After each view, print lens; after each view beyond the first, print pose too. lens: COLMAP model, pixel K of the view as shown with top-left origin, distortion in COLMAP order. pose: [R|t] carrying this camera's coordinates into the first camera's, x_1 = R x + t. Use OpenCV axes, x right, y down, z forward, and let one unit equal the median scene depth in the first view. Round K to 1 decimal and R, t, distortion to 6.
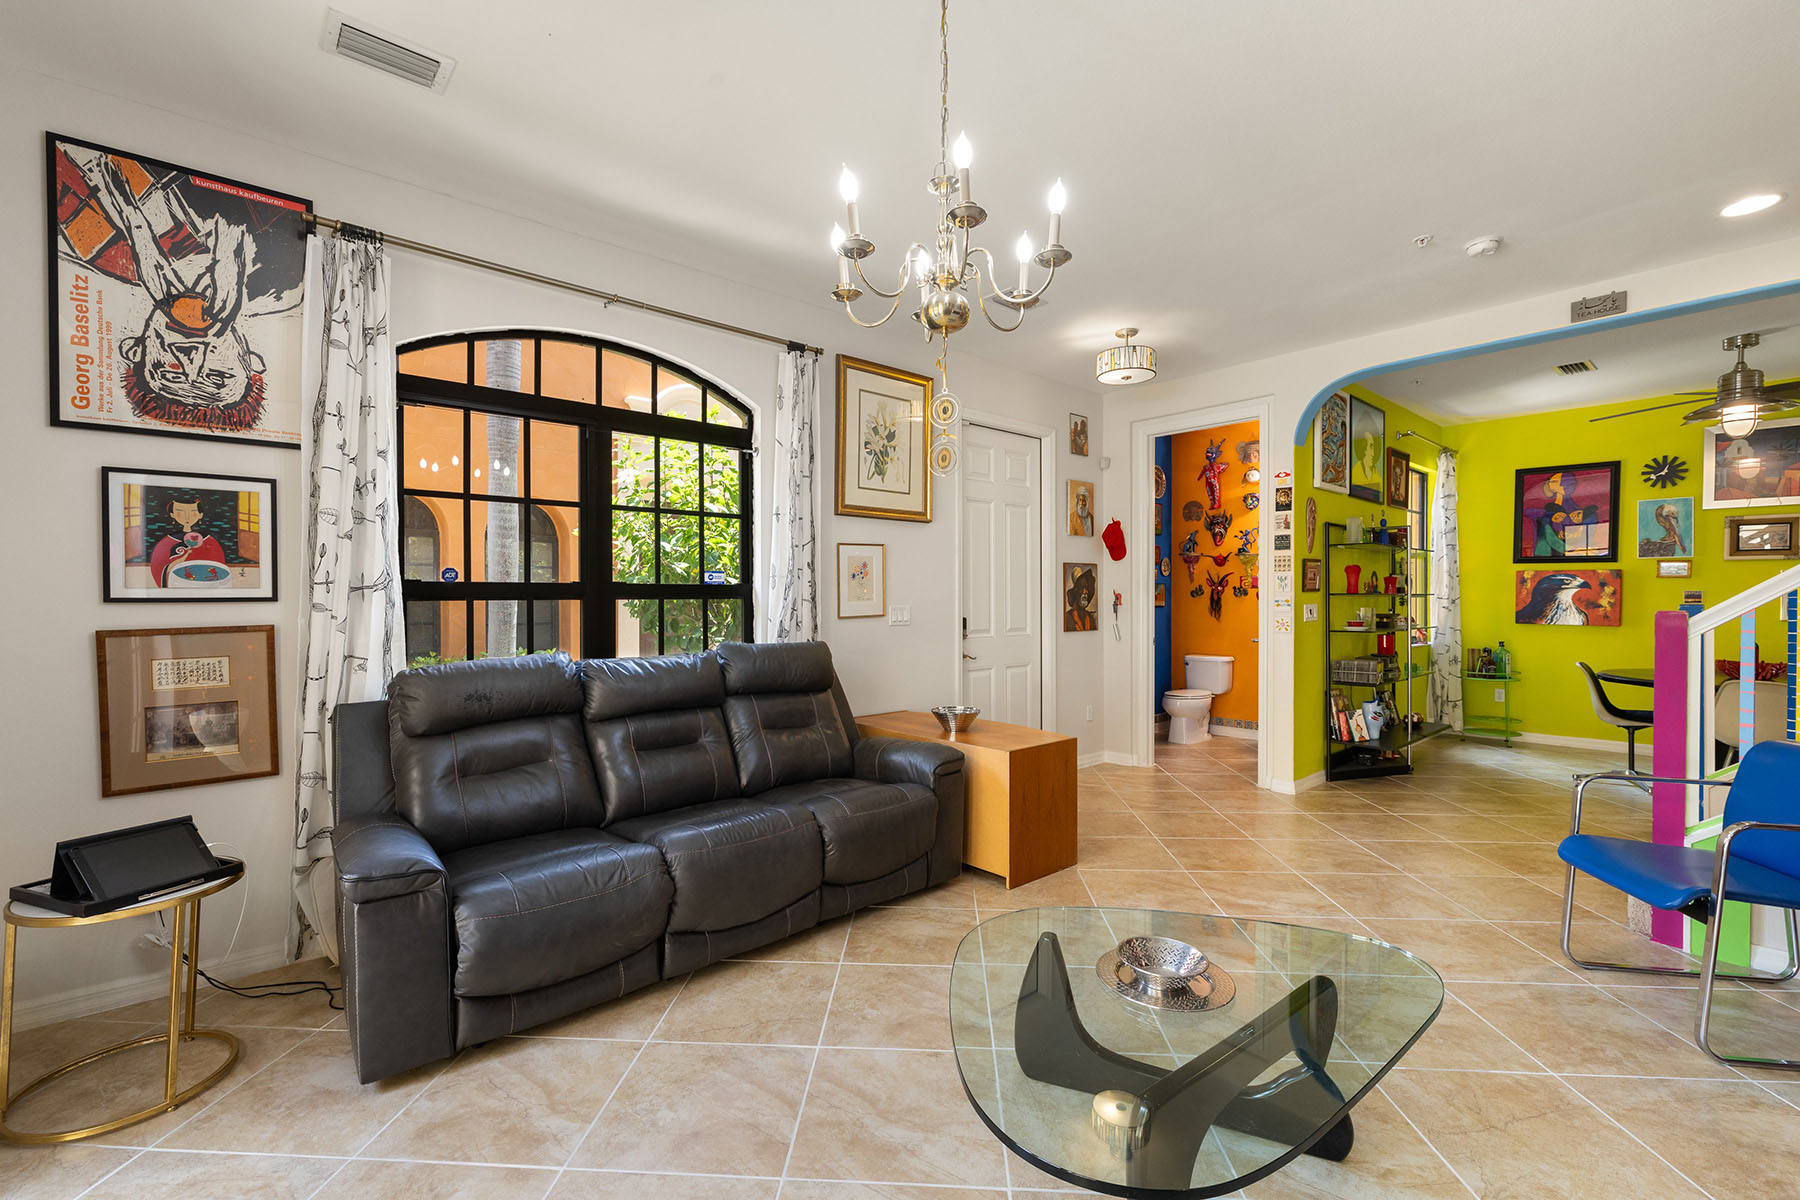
lens RADIAL K [[767.1, 0, 888.4], [0, 767.1, 605.3], [0, 0, 1]] dist [-0.003701, 0.001600]
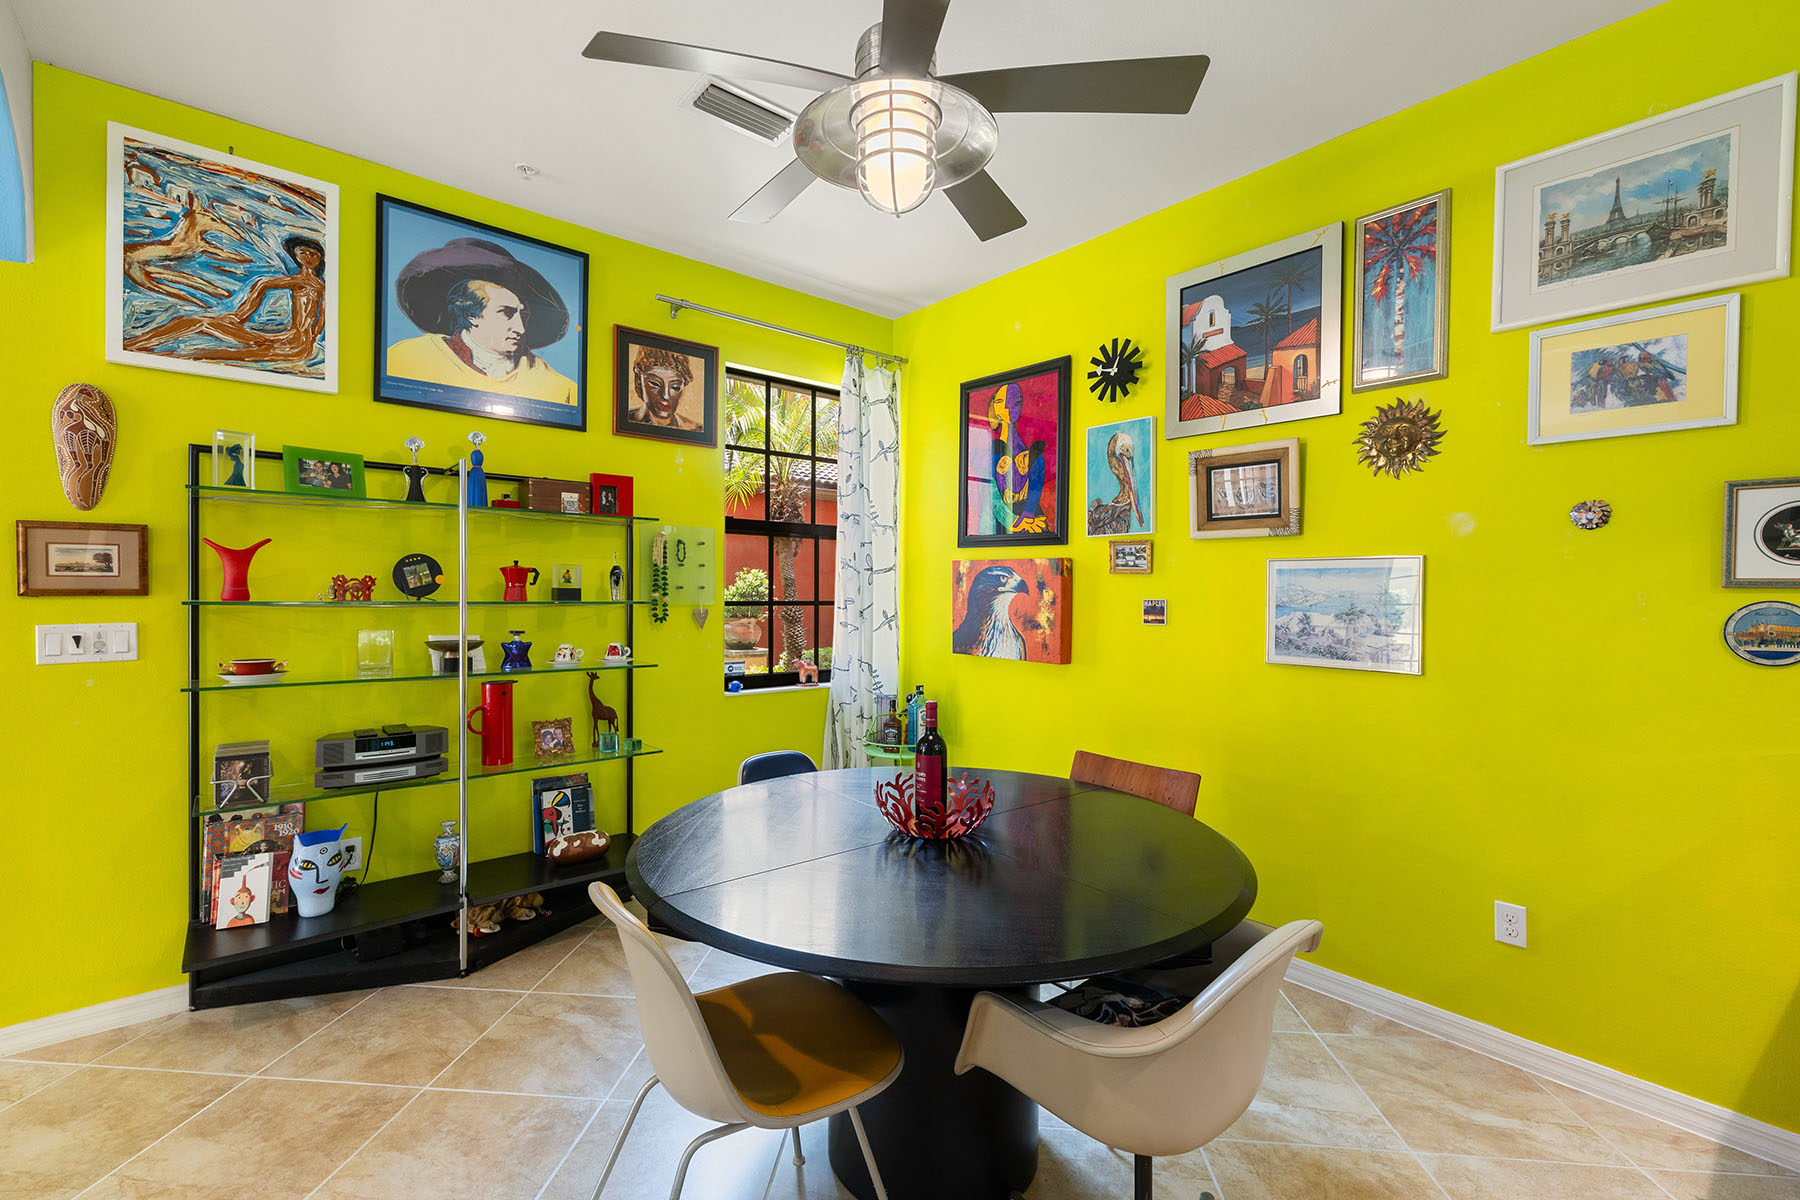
lens RADIAL K [[767.1, 0, 895.9], [0, 767.1, 598.3], [0, 0, 1]] dist [-0.003701, 0.001600]
pose [[0.999968, 0.006684, -0.004477, 0.833088], [-0.006693, 0.999976, -0.001935, -0.016742], [0.004464, 0.001965, 0.999988, 0.460056]]
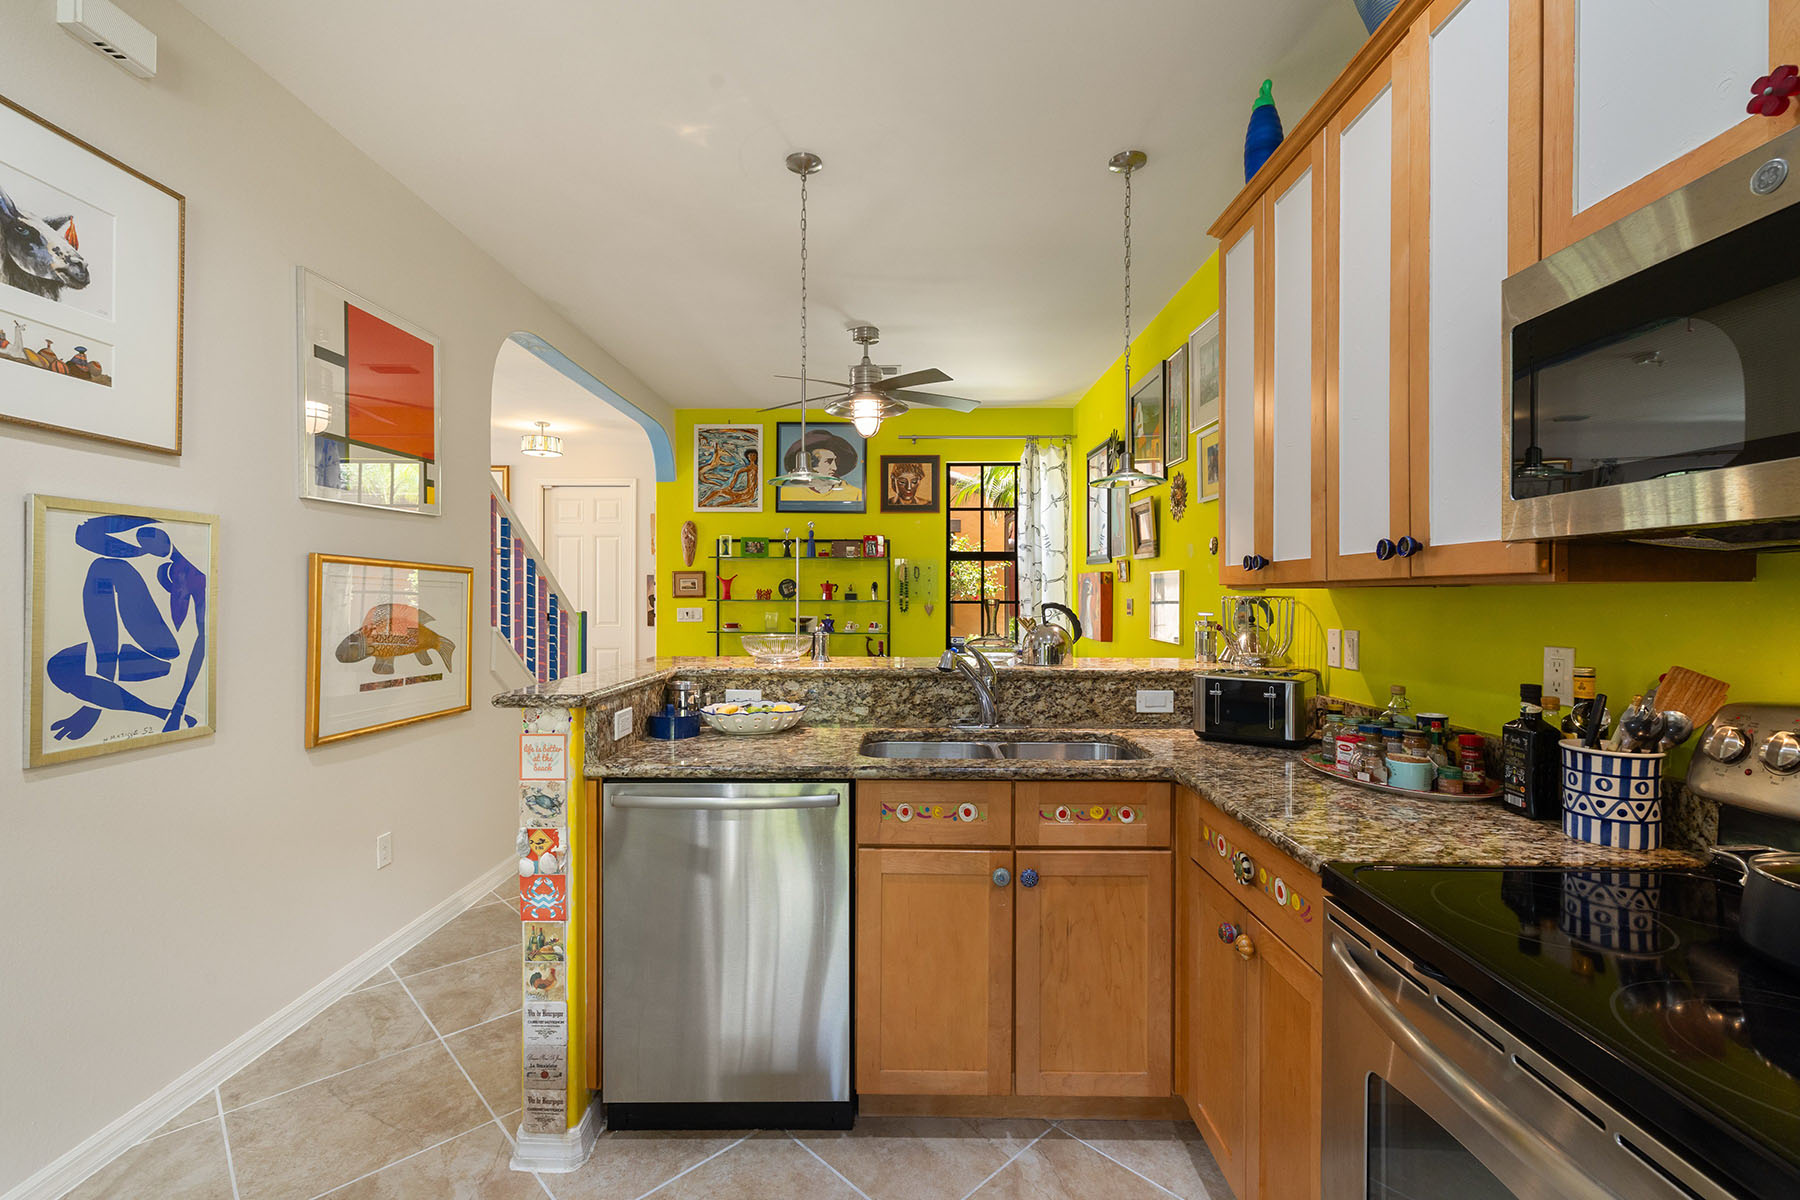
lens RADIAL K [[767.1, 0, 892.0], [0, 767.1, 599.9], [0, 0, 1]] dist [-0.003701, 0.001600]
pose [[0.758009, 0.005947, -0.652216, 1.323671], [-0.007668, 0.999971, 0.000206, -0.015285], [0.652199, 0.004845, 0.758033, 0.223992]]
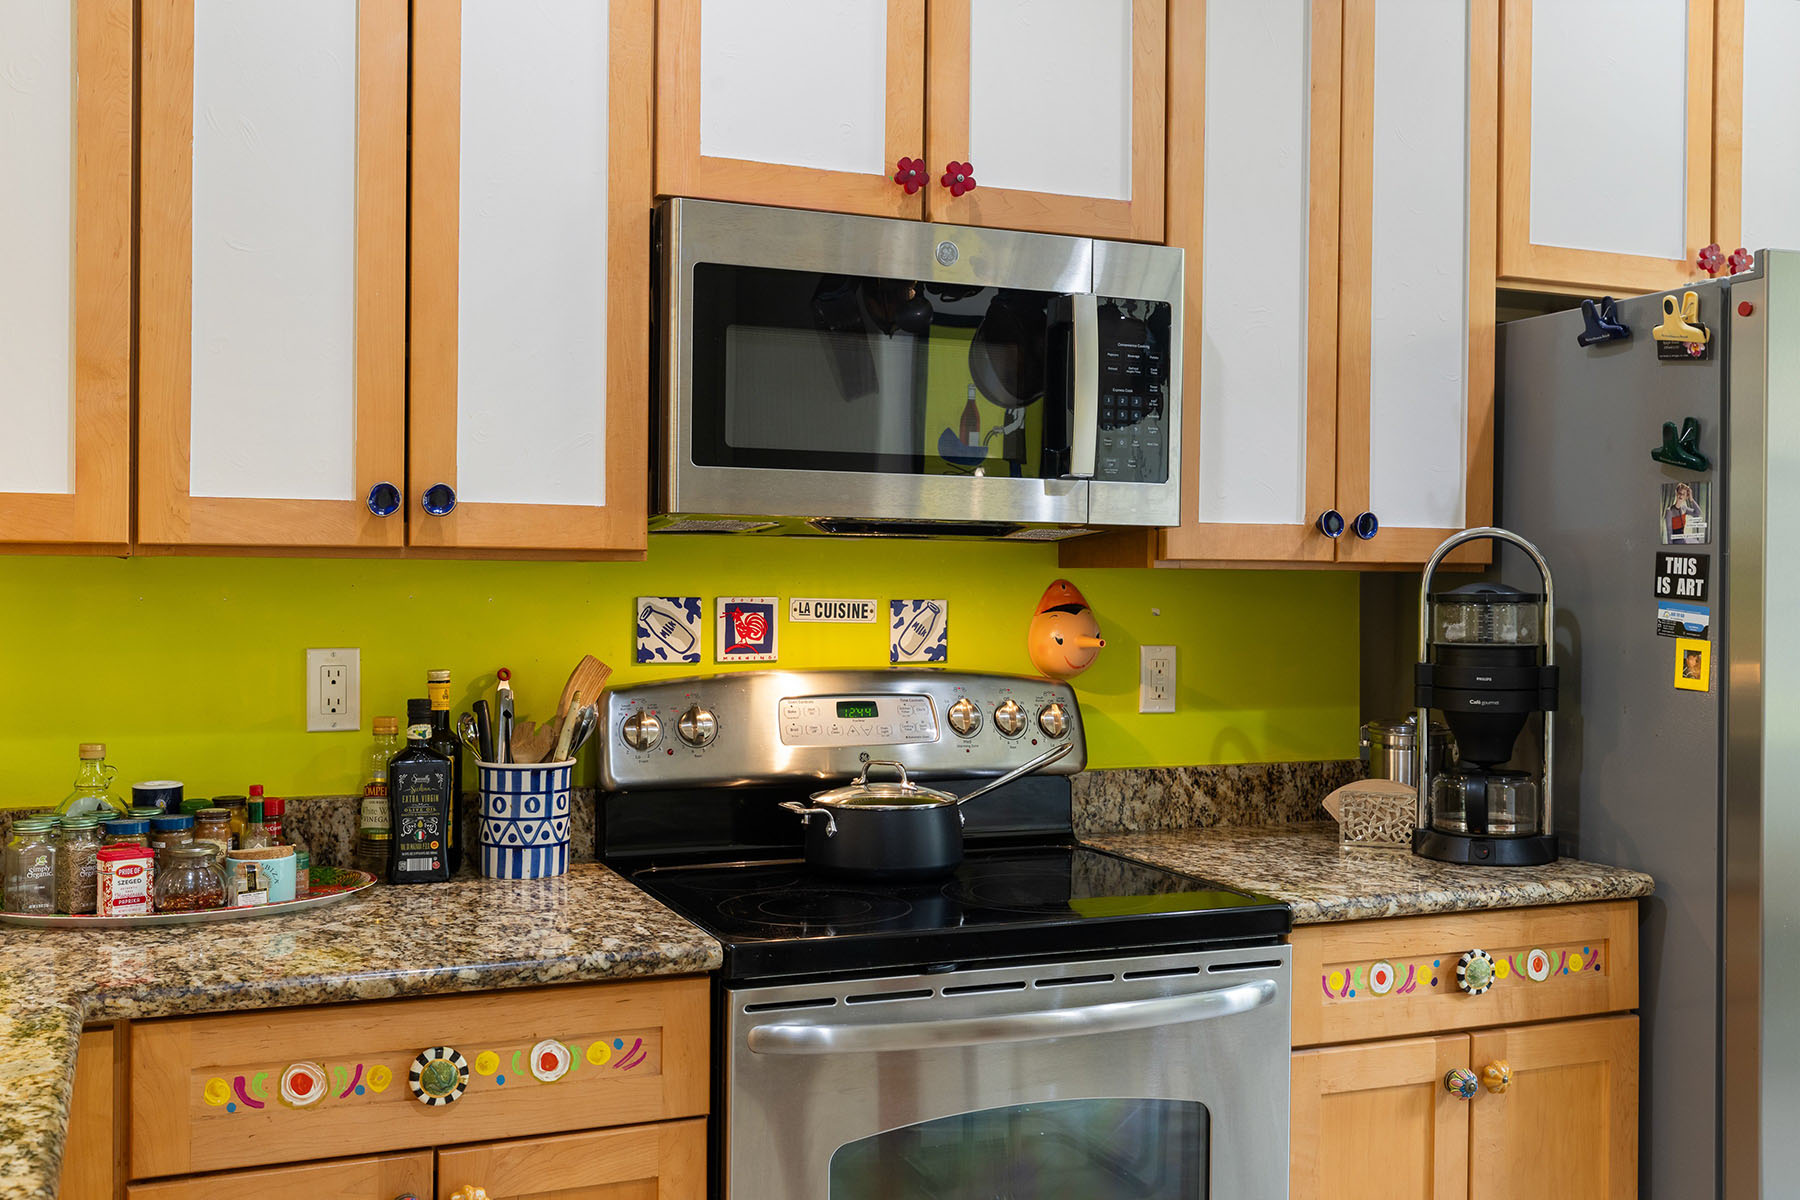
lens RADIAL K [[1722.8, 0, 905.6], [0, 1722.8, 591.7], [0, 0, 1]] dist [-0.003365, 0.000000]
pose [[0.312652, -0.000419, 0.949868, 0.999635], [-0.000881, 0.999999, 0.000731, -0.014807], [-0.949867, -0.001066, 0.312651, 0.308487]]
